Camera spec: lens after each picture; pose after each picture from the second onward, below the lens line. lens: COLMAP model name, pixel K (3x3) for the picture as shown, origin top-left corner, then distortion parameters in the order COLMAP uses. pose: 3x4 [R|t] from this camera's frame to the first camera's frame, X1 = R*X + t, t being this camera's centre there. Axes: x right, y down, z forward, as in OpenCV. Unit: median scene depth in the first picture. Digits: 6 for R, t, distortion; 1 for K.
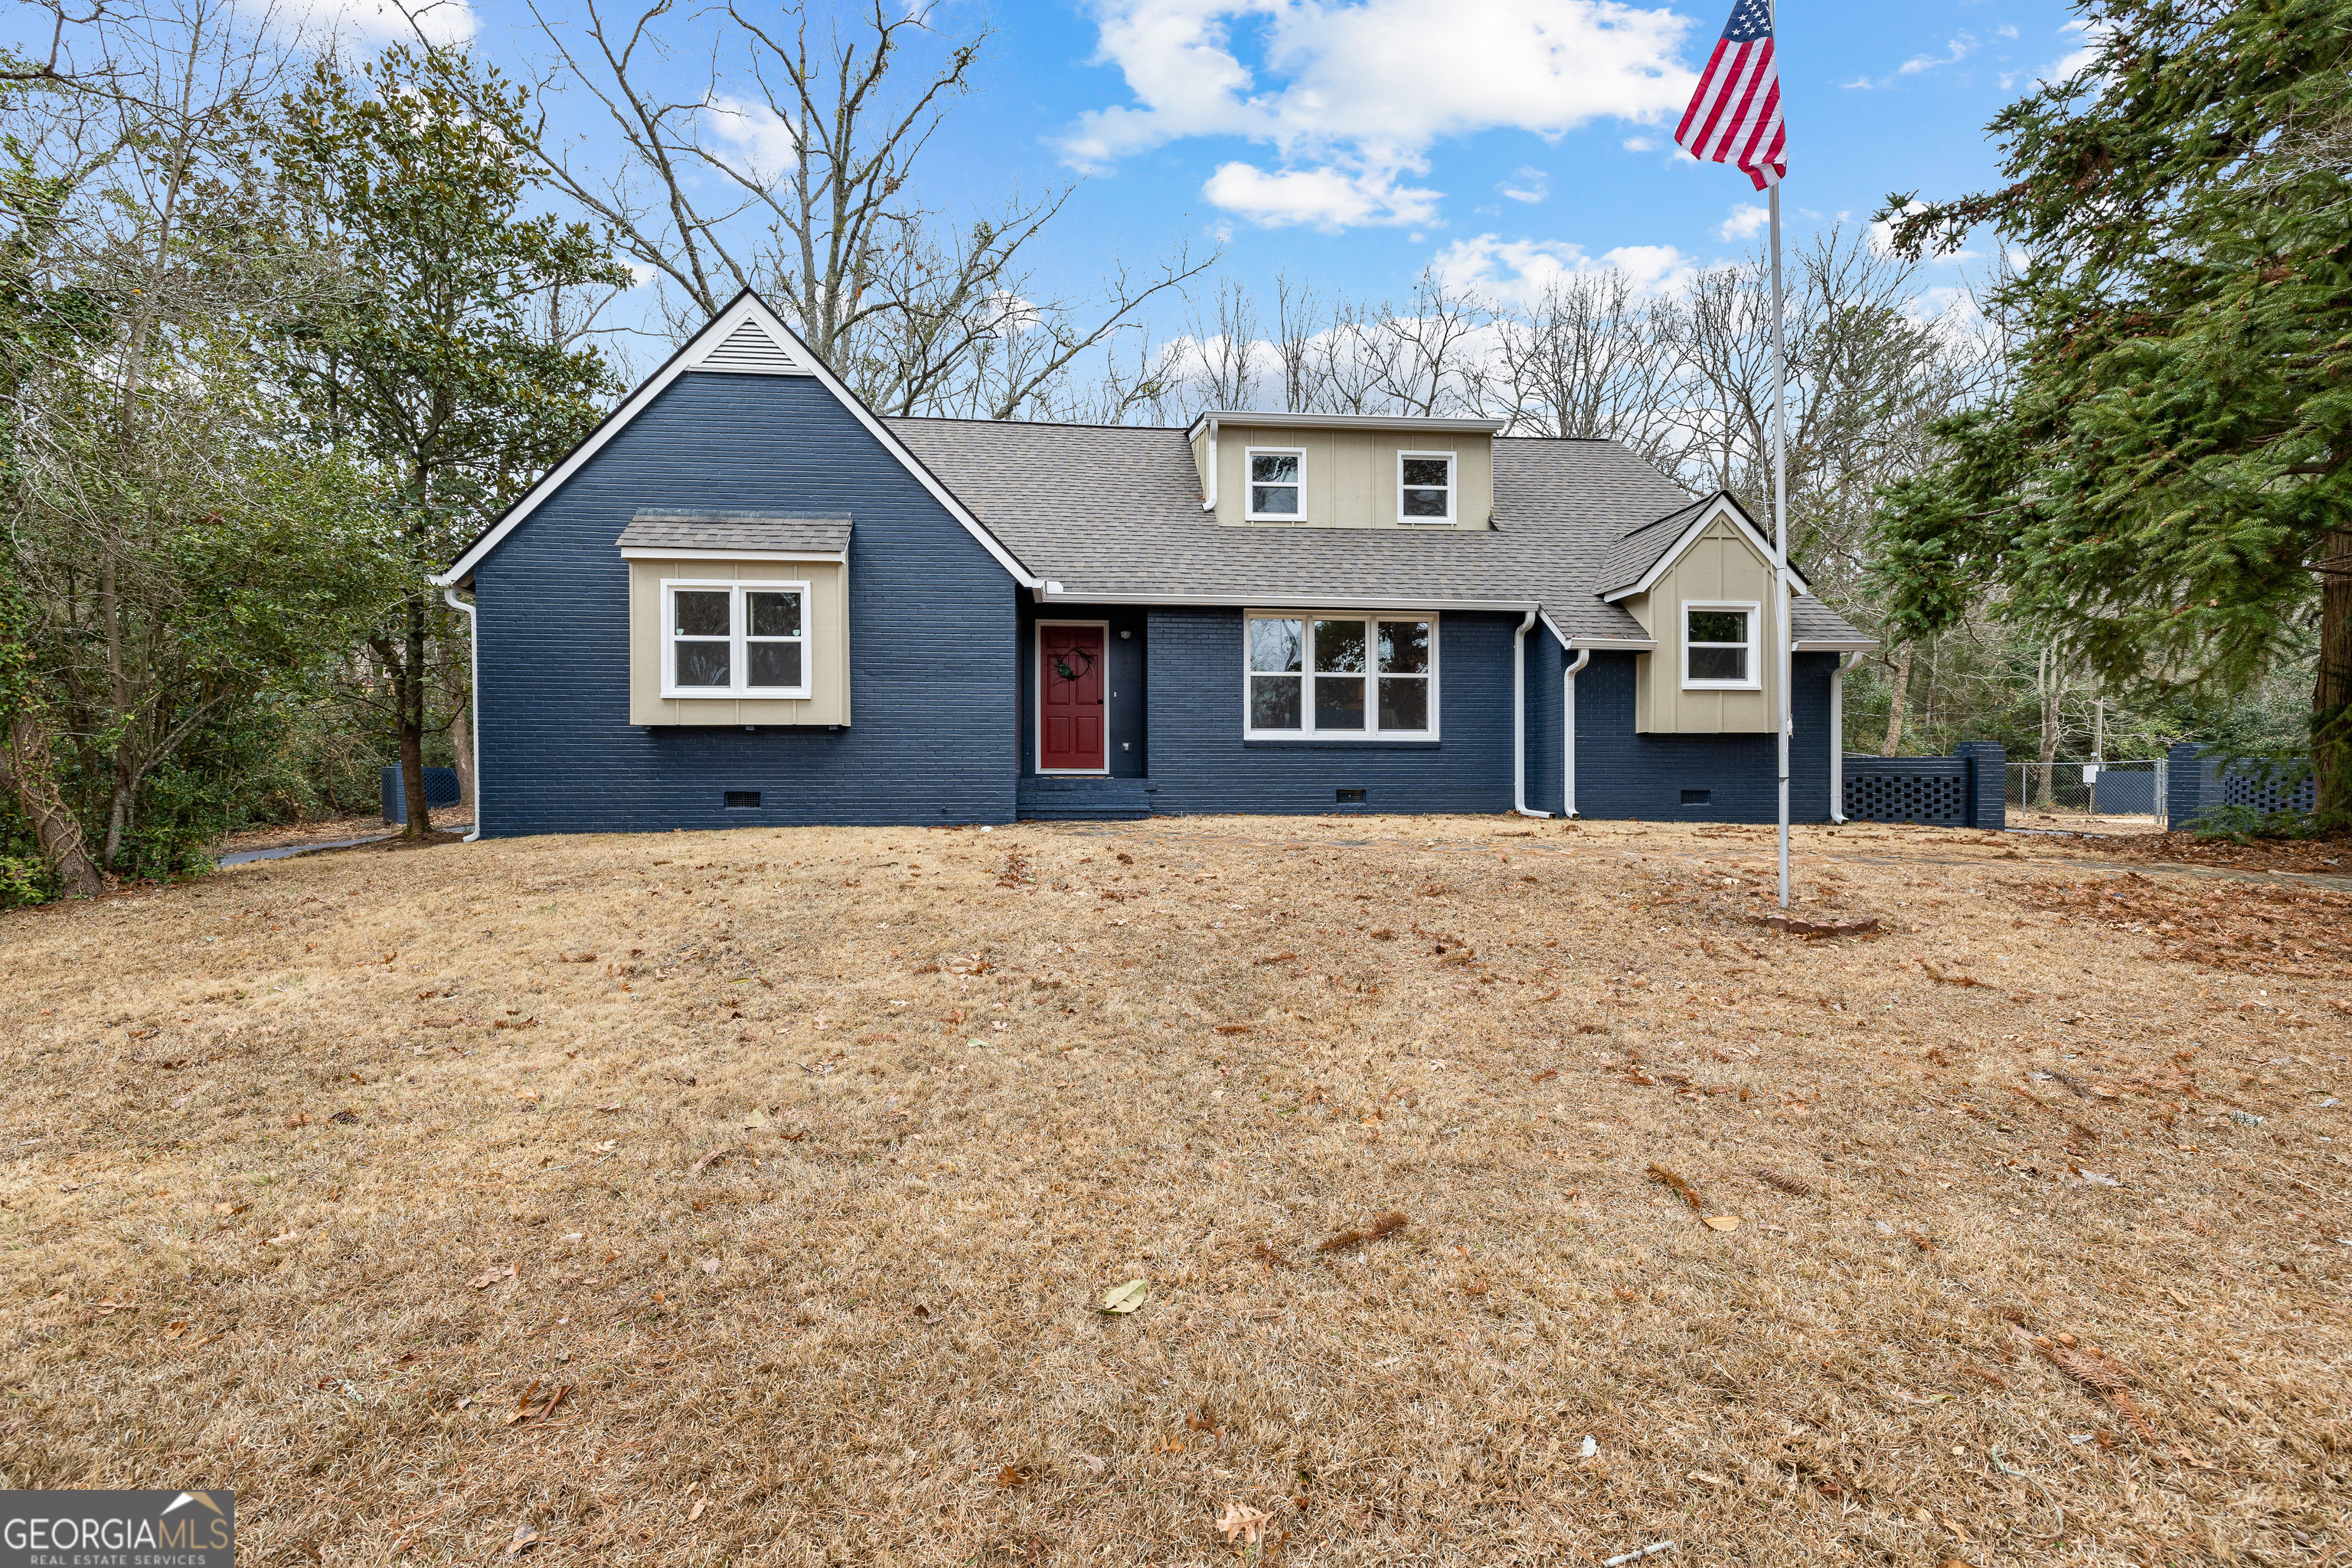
lens RADIAL K [[976.7, 0, 1168.3], [0, 976.7, 774.9], [0, 0, 1]] dist [-0.000381, 0.000004]
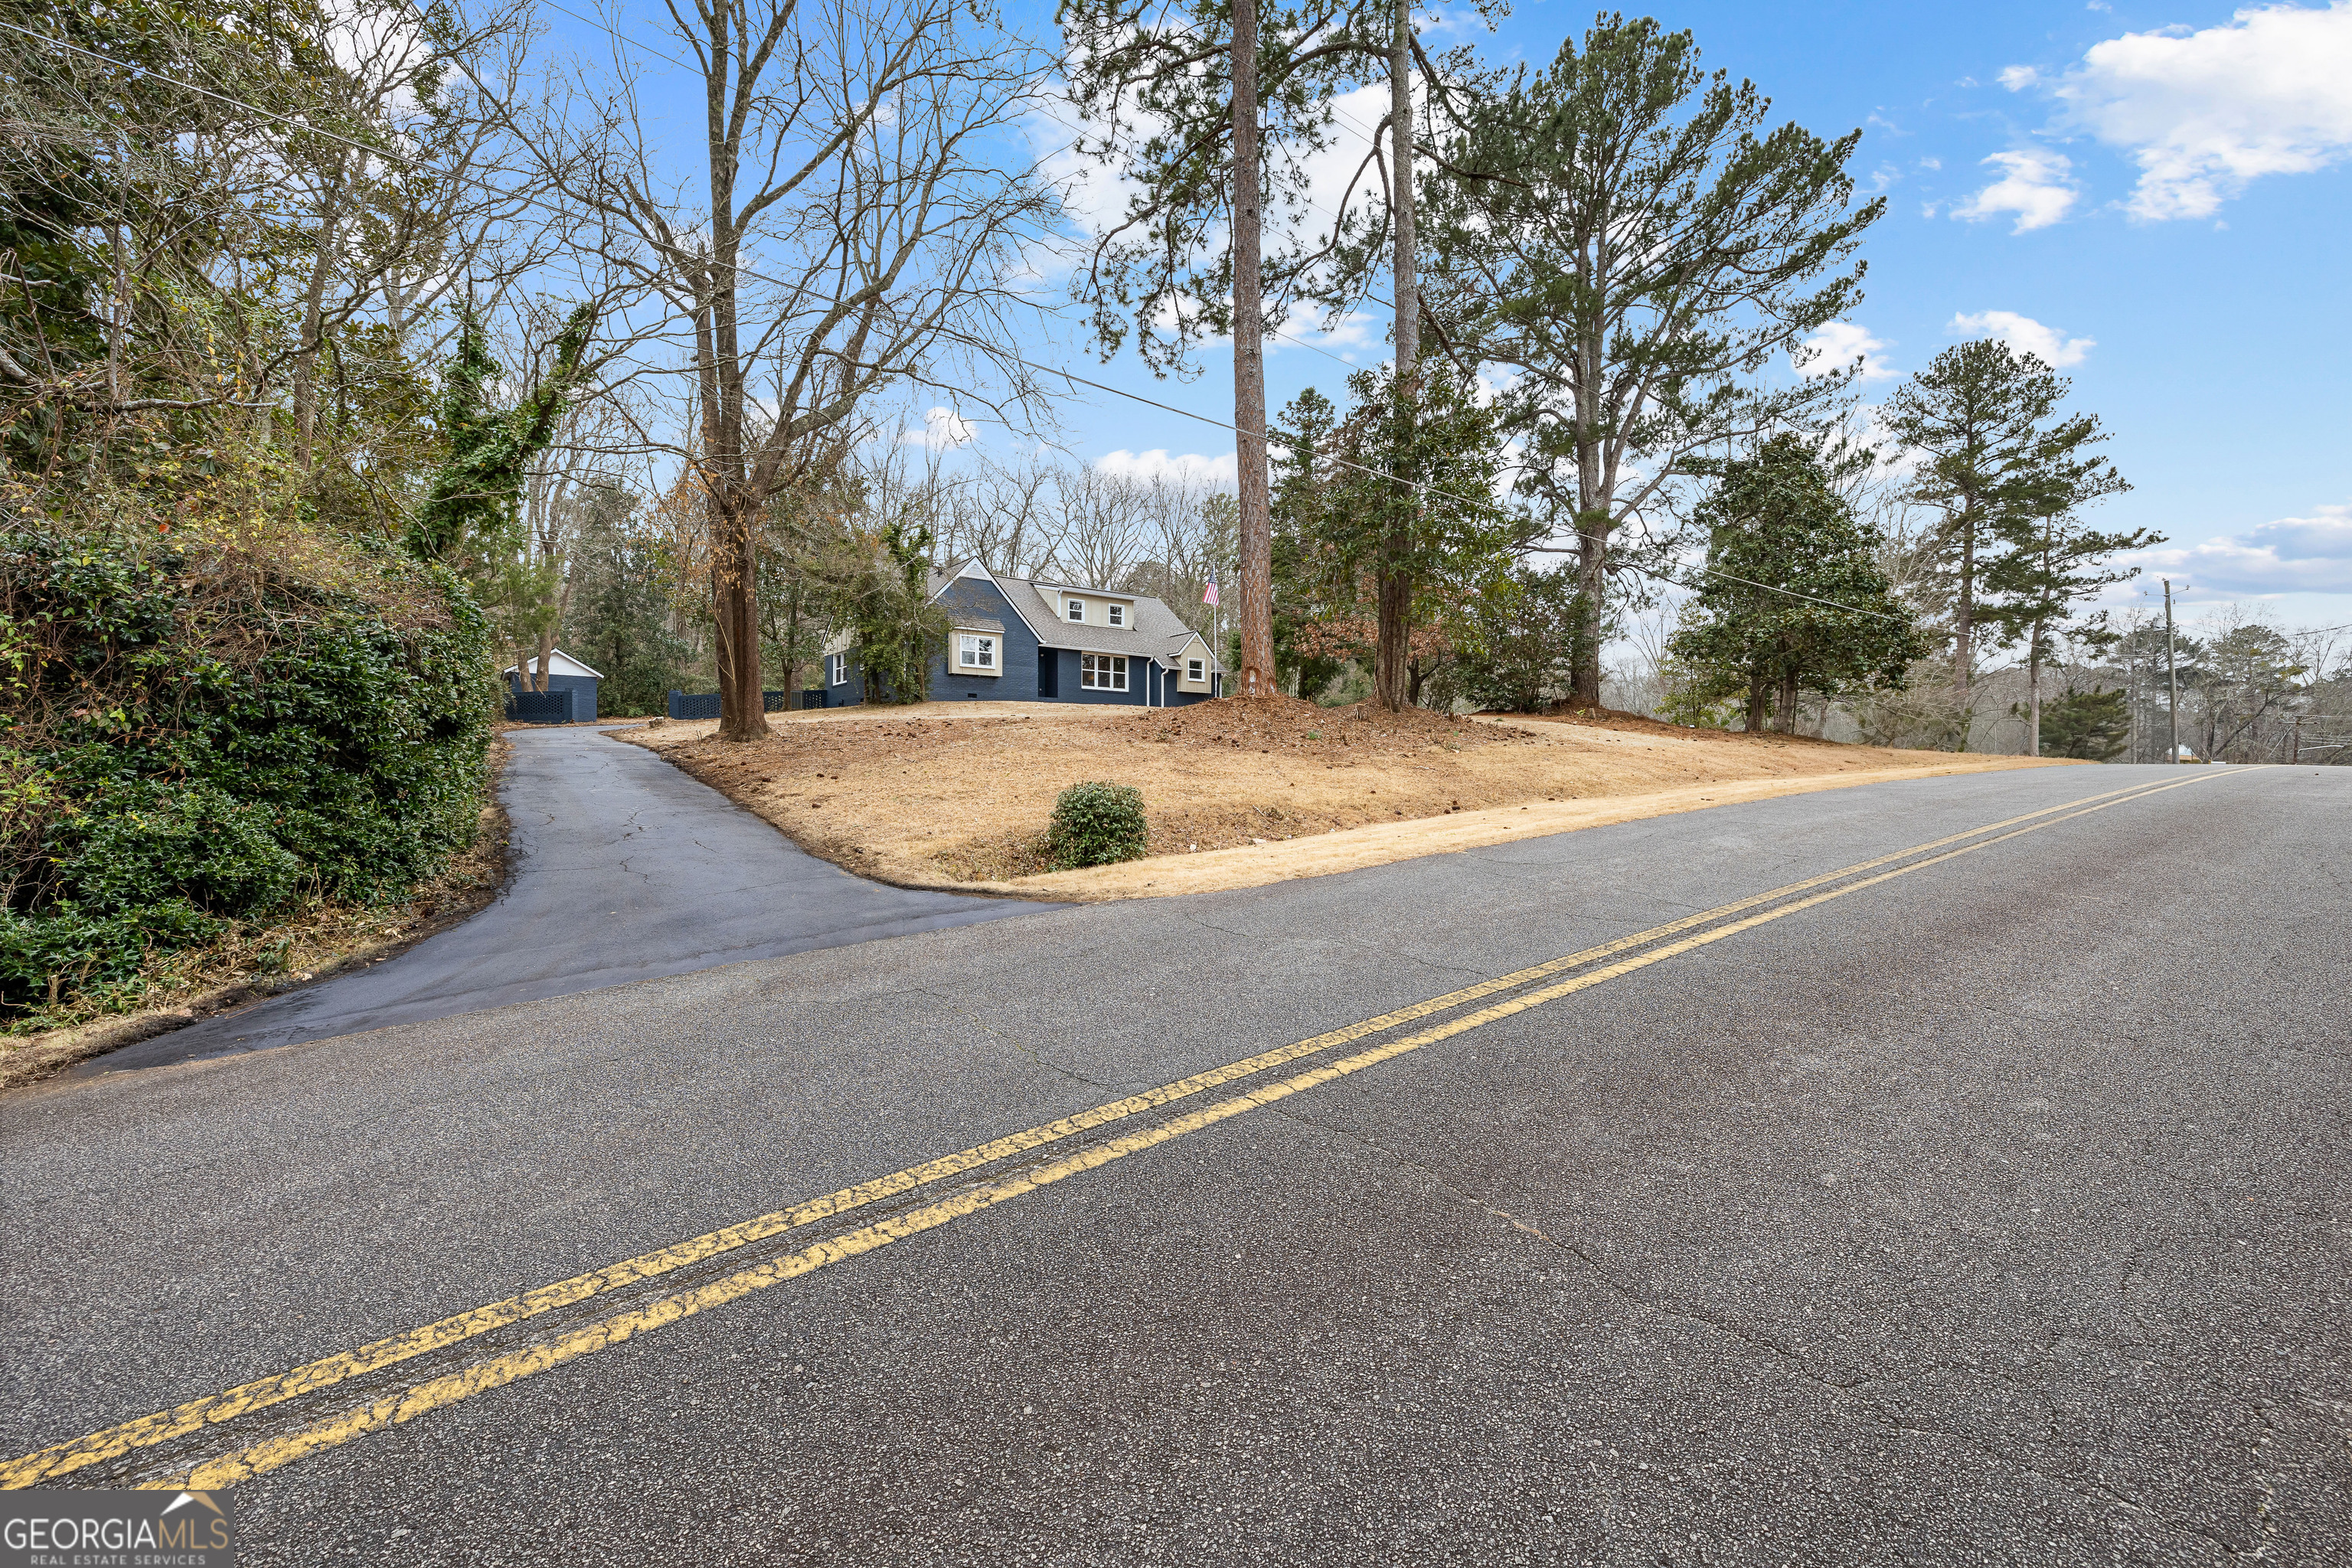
lens RADIAL K [[976.7, 0, 1175.1], [0, 976.7, 784.9], [0, 0, 1]] dist [-0.000381, 0.000004]
pose [[0.852516, 0.003245, 0.522692, -1.570477], [-0.004814, 0.999987, 0.001643, 0.325131], [-0.522680, -0.003917, 0.852520, -2.325368]]
